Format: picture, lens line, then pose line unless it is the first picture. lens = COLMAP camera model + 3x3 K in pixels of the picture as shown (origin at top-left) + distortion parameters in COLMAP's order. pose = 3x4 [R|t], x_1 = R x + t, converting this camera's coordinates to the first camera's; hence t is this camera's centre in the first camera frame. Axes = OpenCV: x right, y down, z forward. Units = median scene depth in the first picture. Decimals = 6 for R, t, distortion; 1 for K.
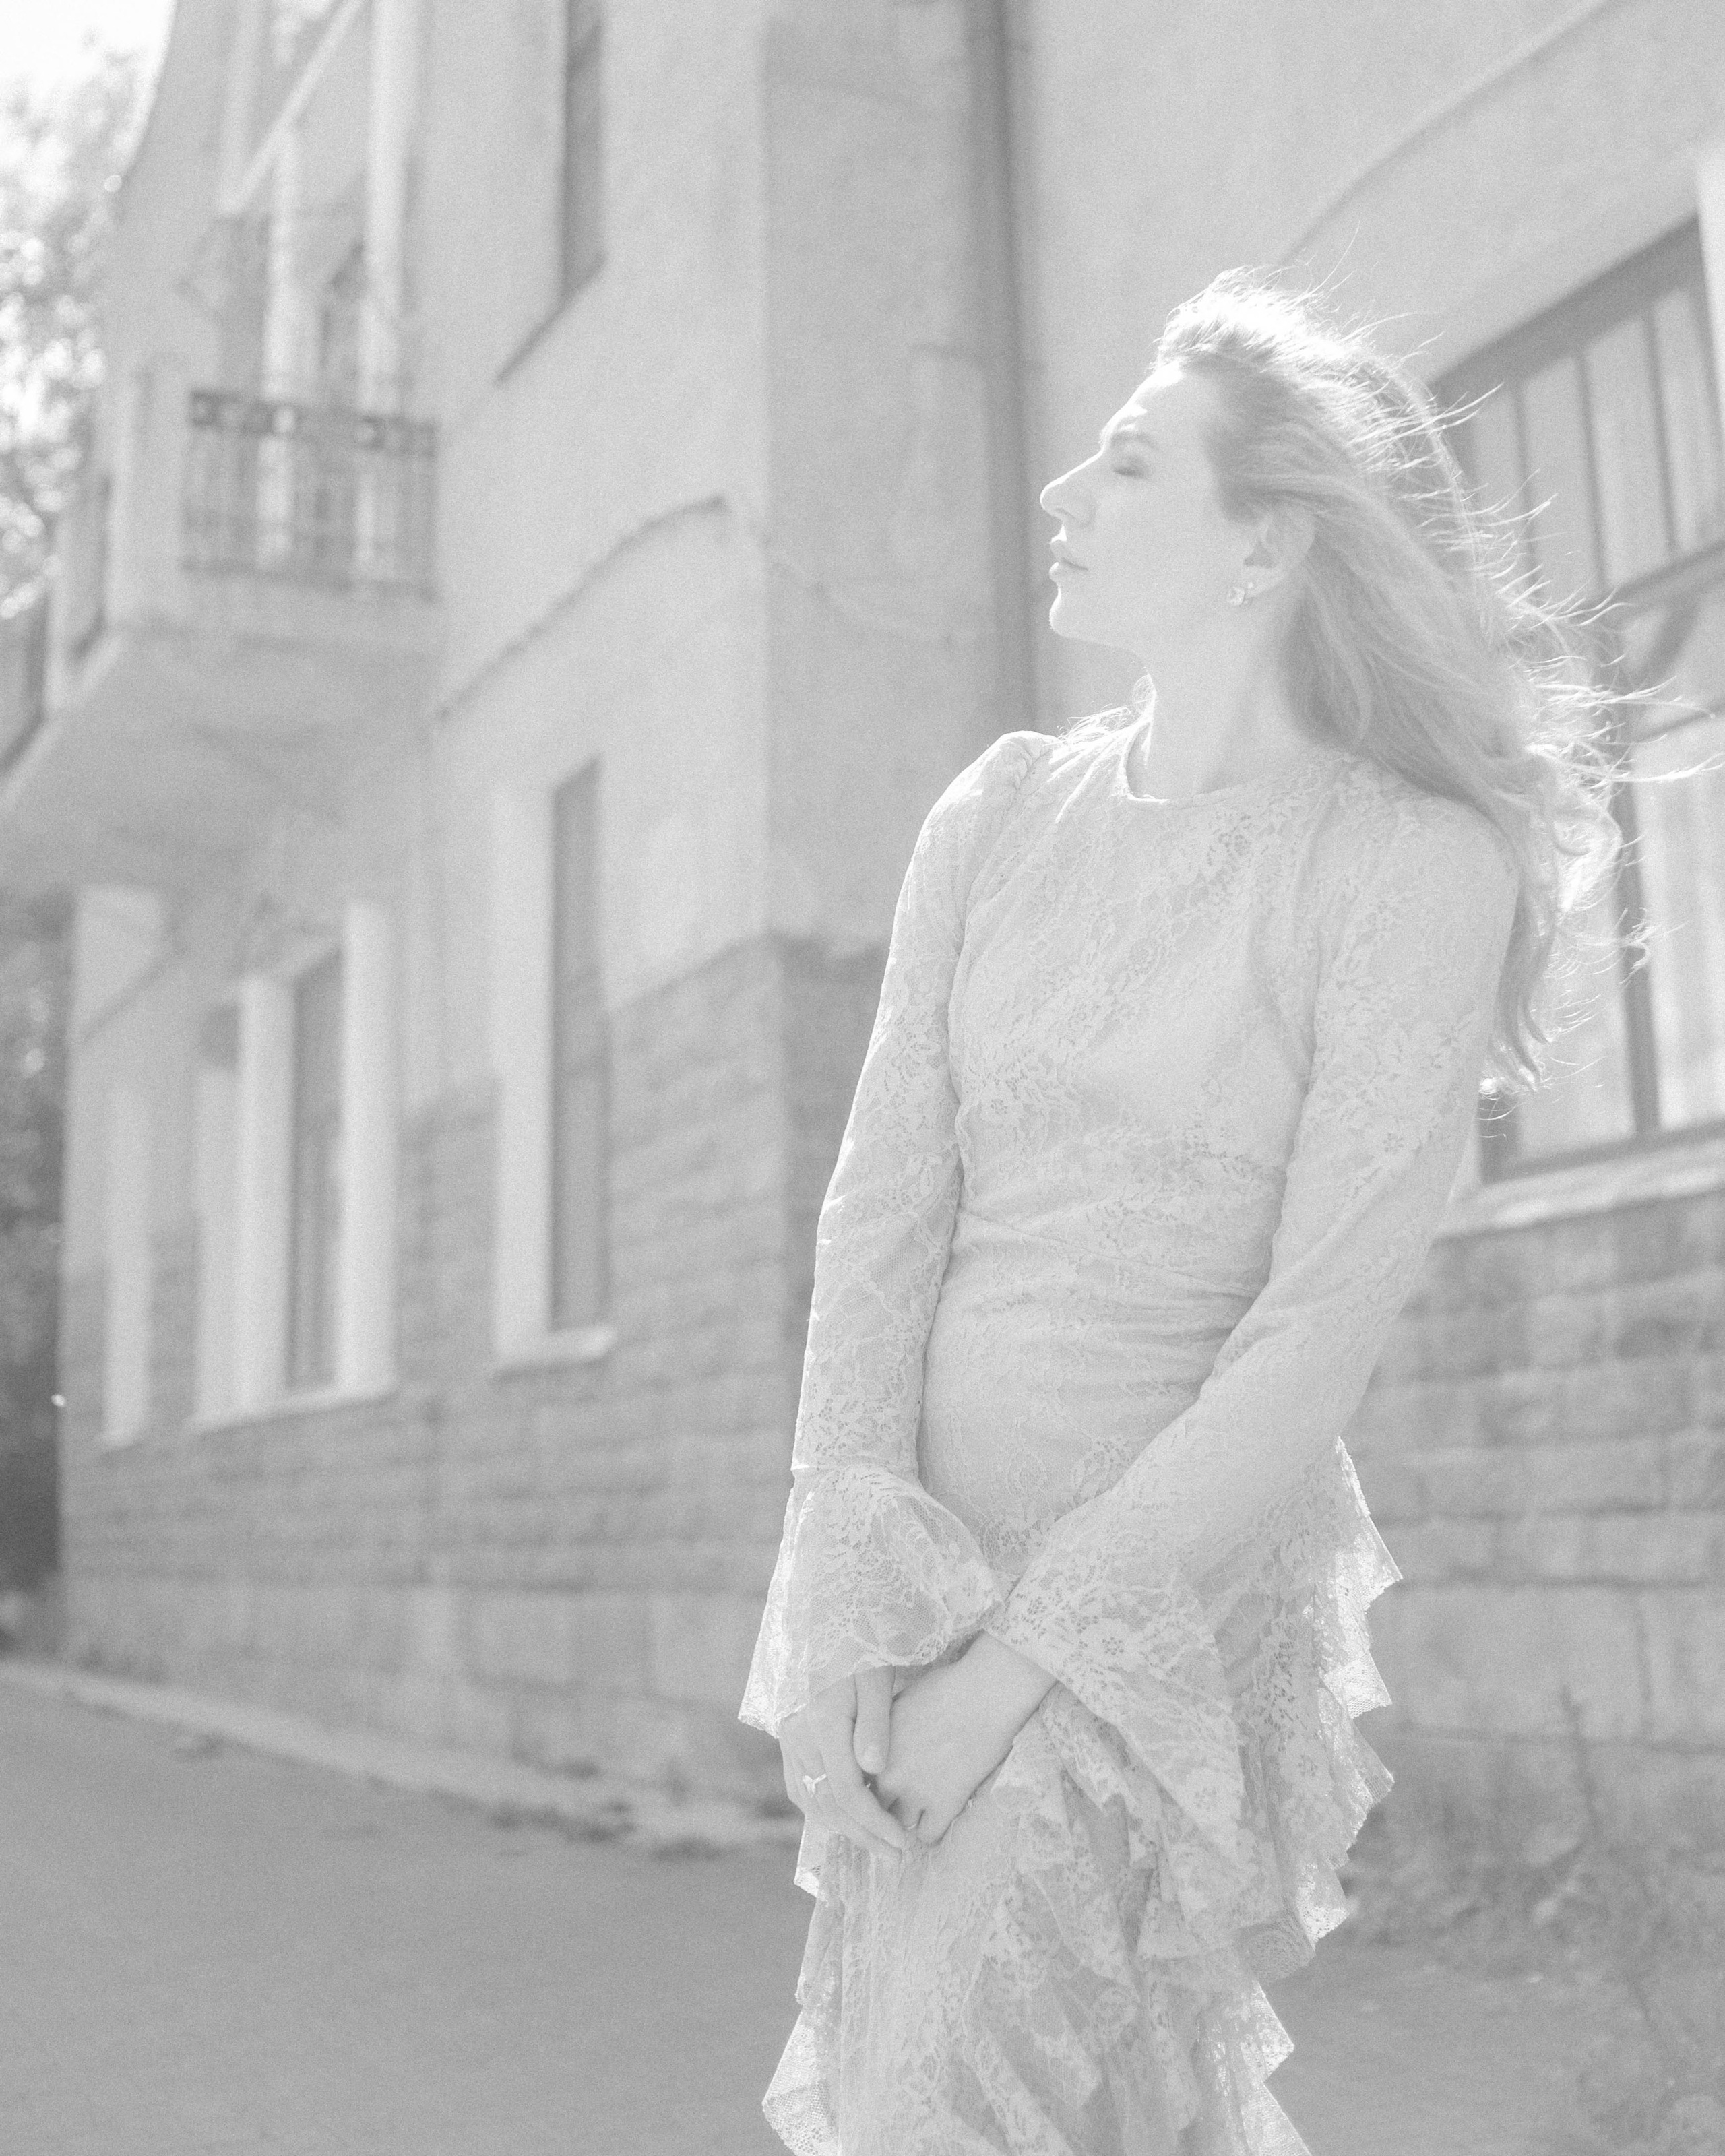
lens RADIAL K [[3016.7, 0, 863.5], [0, 3016.7, 844.7], [0, 0, 1]] dist [-0.129338, 0.027205]
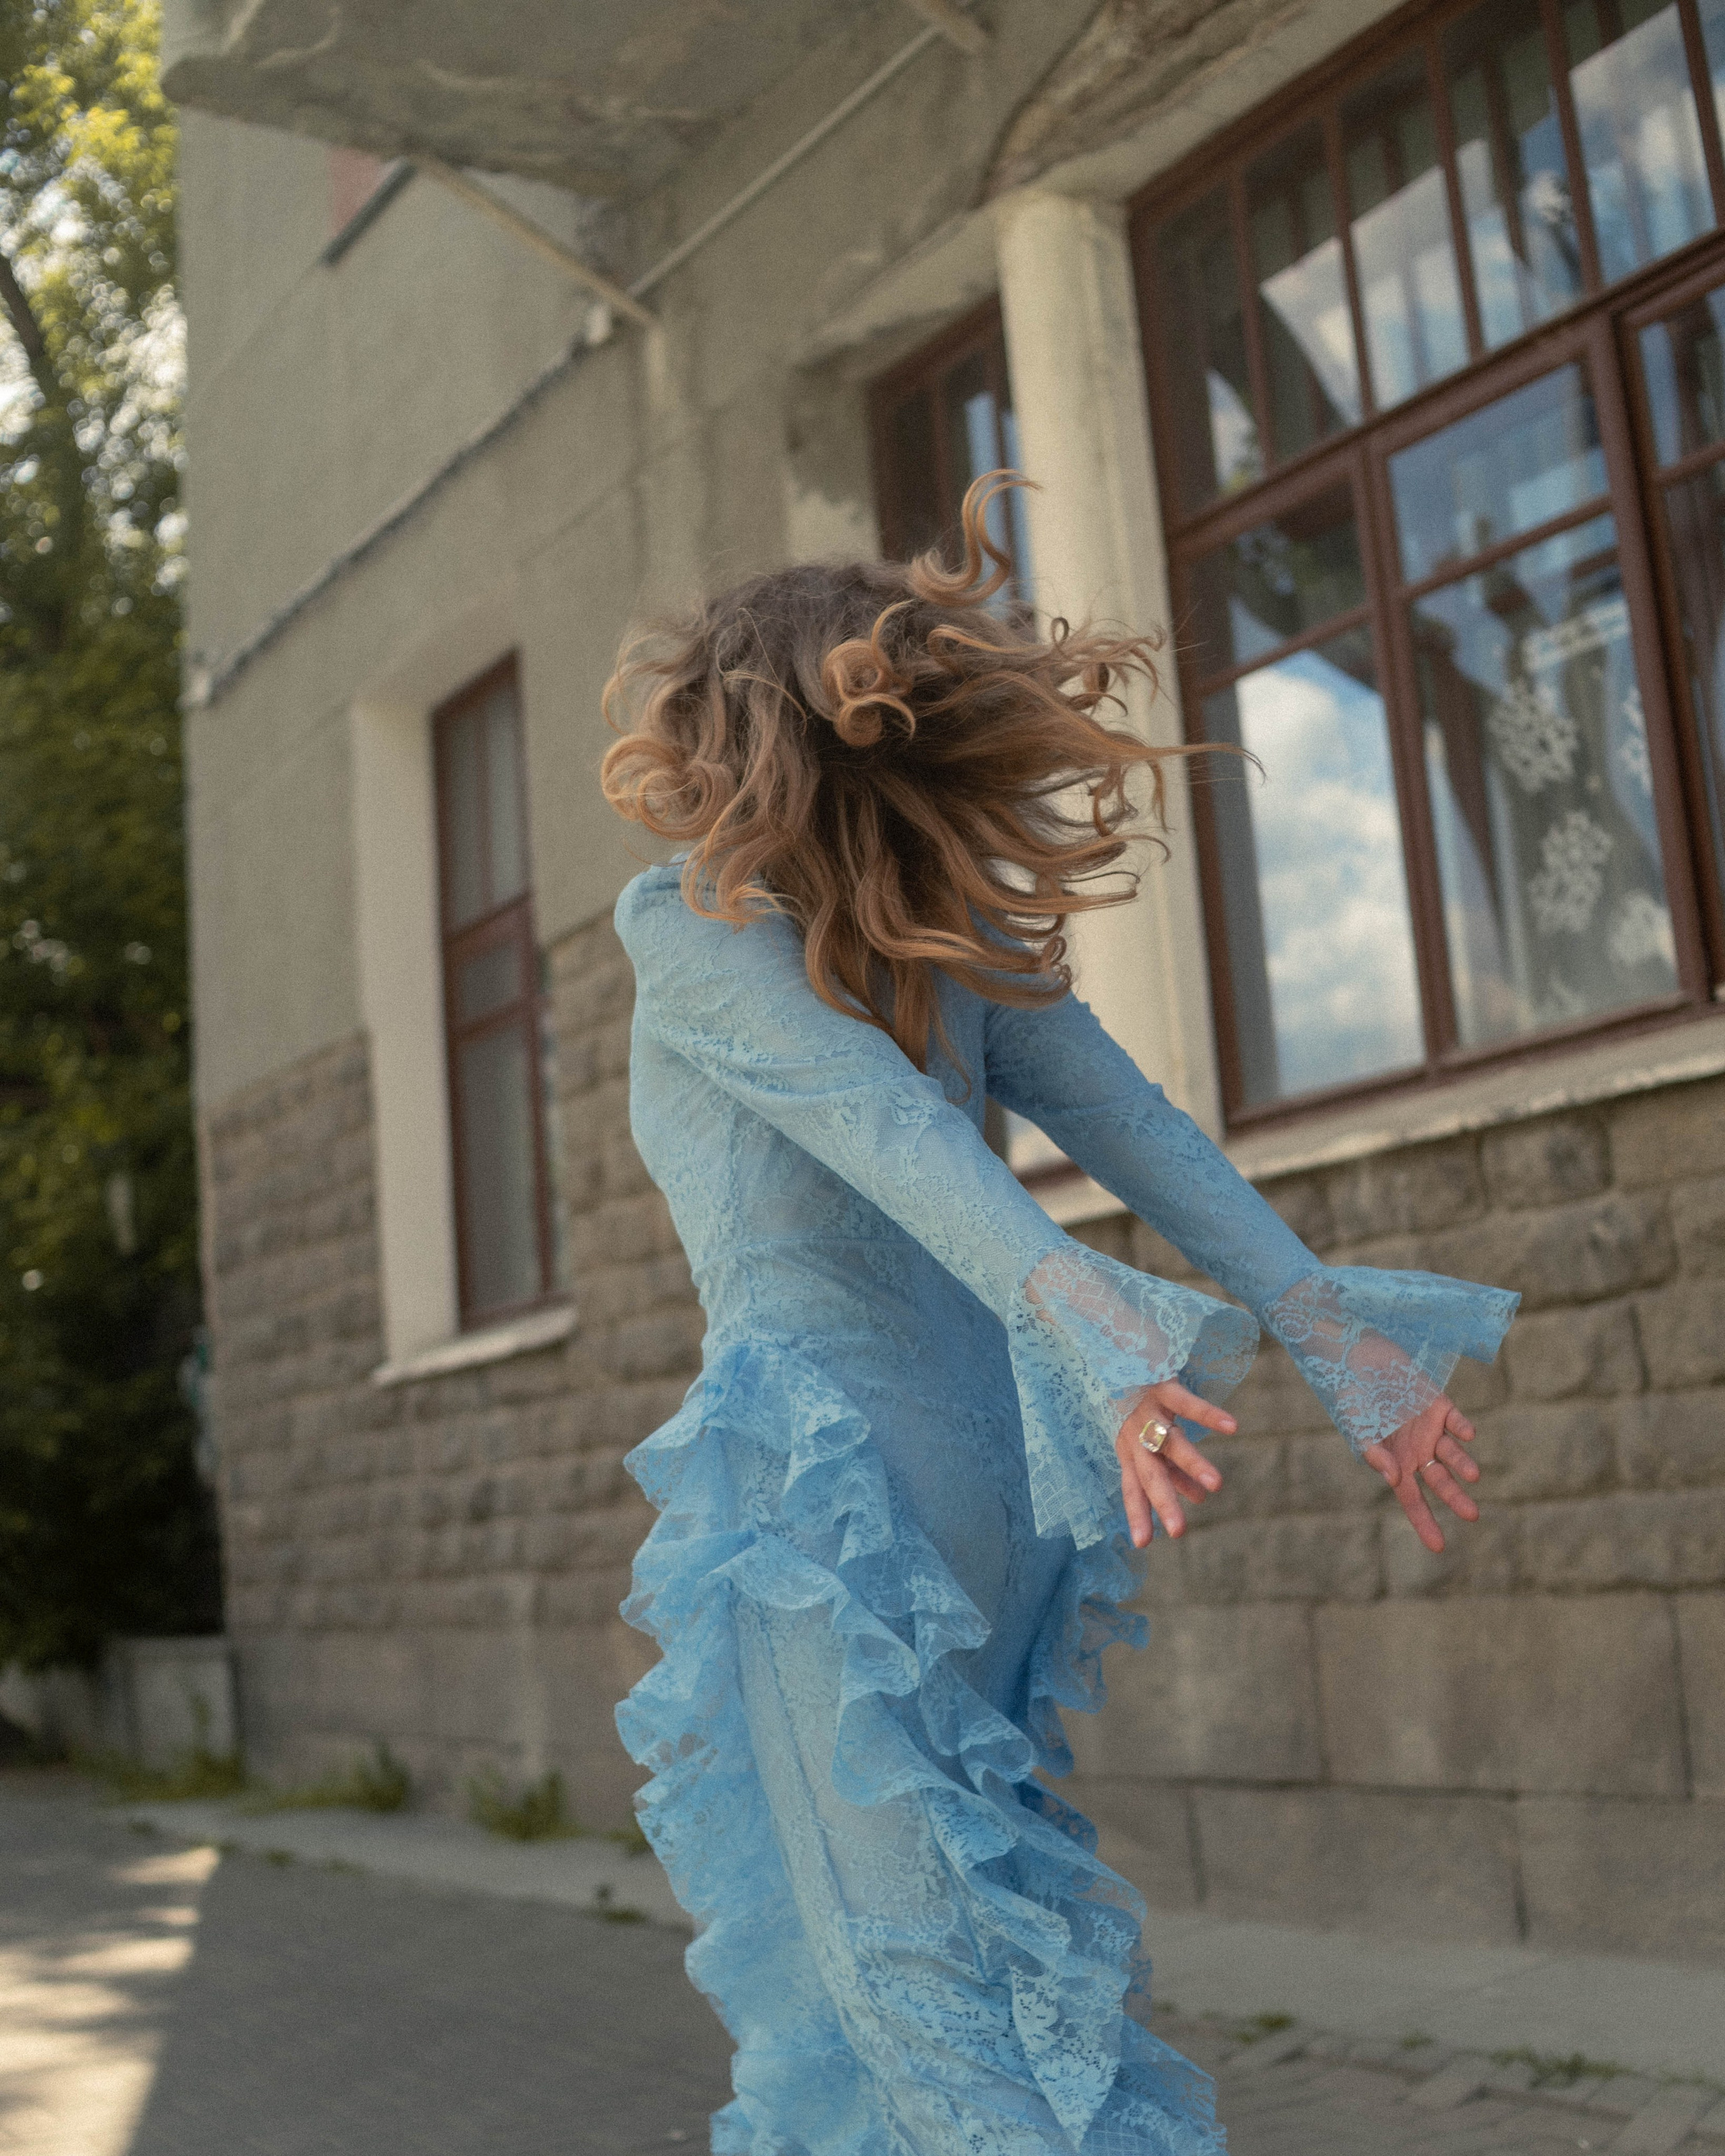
lens RADIAL K [[2585.2, 0, 862.1], [0, 2585.2, 1128.7], [0, 0, 1]] dist [-0.139549, 0.081318]
pose [[0.983268, -0.029147, 0.179818, -0.369147], [0.017987, 0.997827, 0.063384, 0.191658], [-0.181274, -0.059089, 0.981656, 0.803377]]
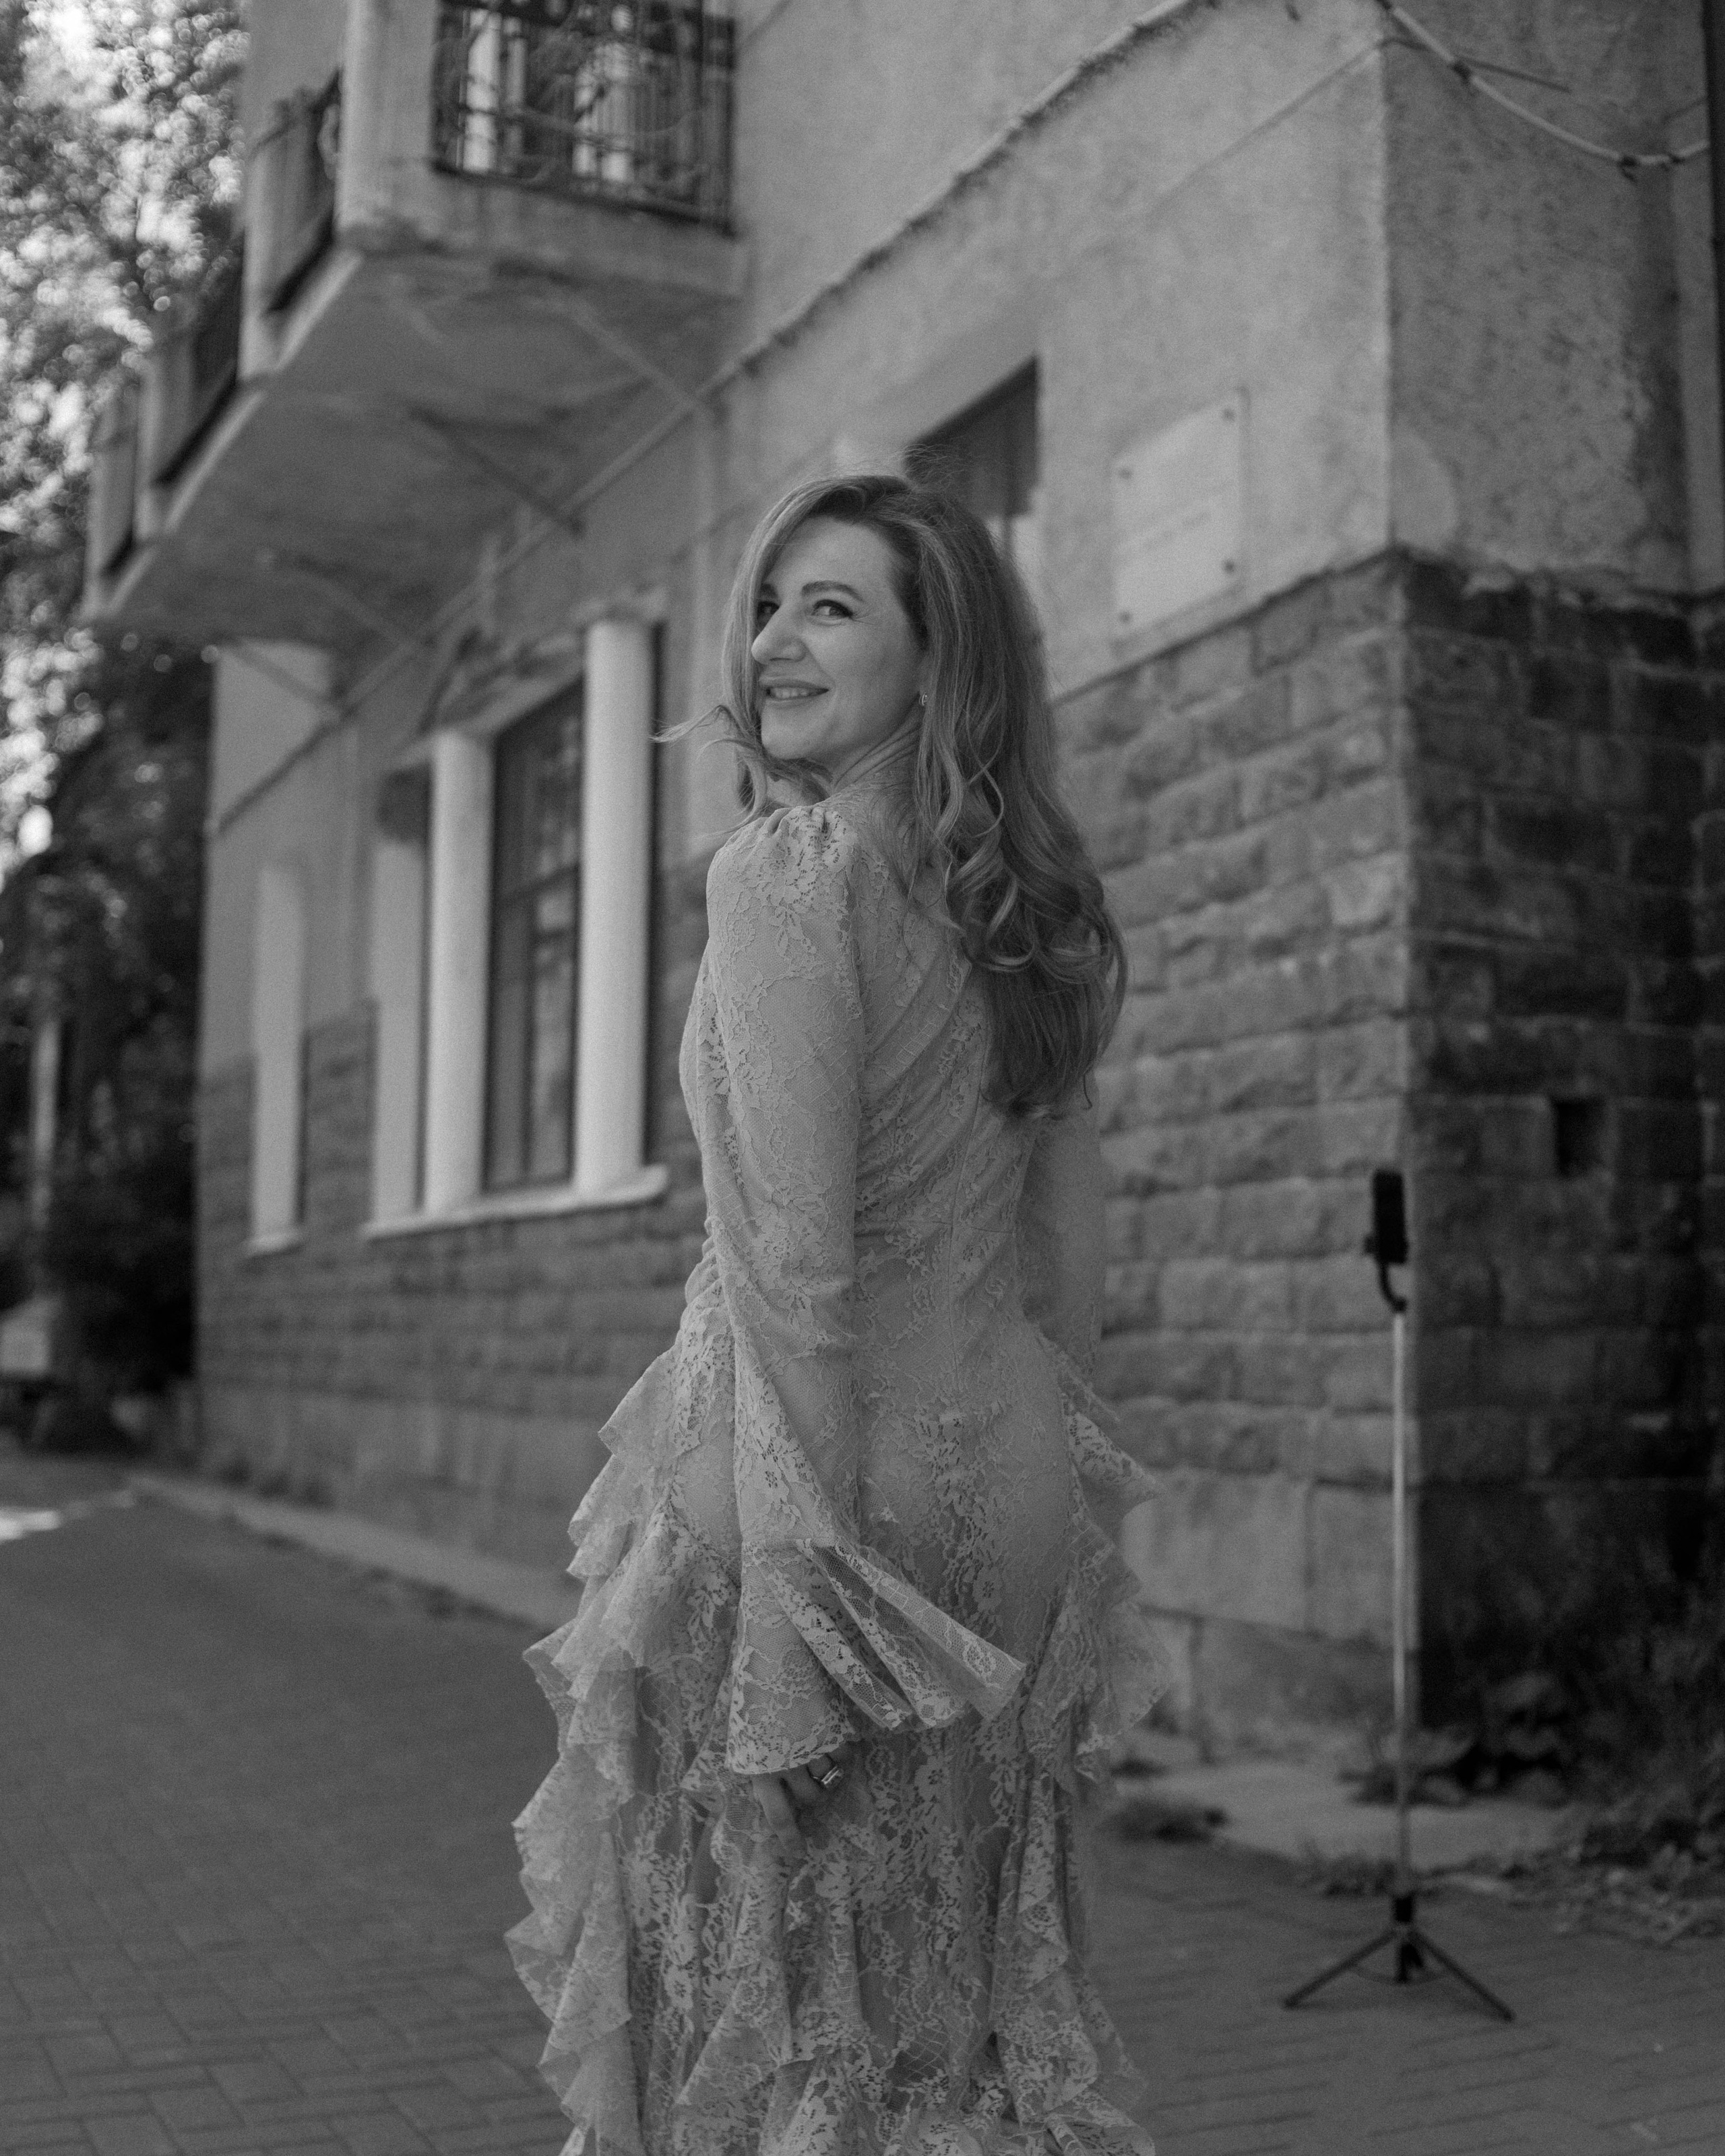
lens RADIAL K [[2585.2, 0, 862.1], [0, 2585.2, 1128.7], [0, 0, 1]] dist [-0.139549, 0.081318]
pose [[0.999263, 0.031199, 0.022358, -0.117304], [-0.034086, 0.989103, 0.143223, 0.058793], [-0.017646, -0.143879, 0.989438, 0.287101]]
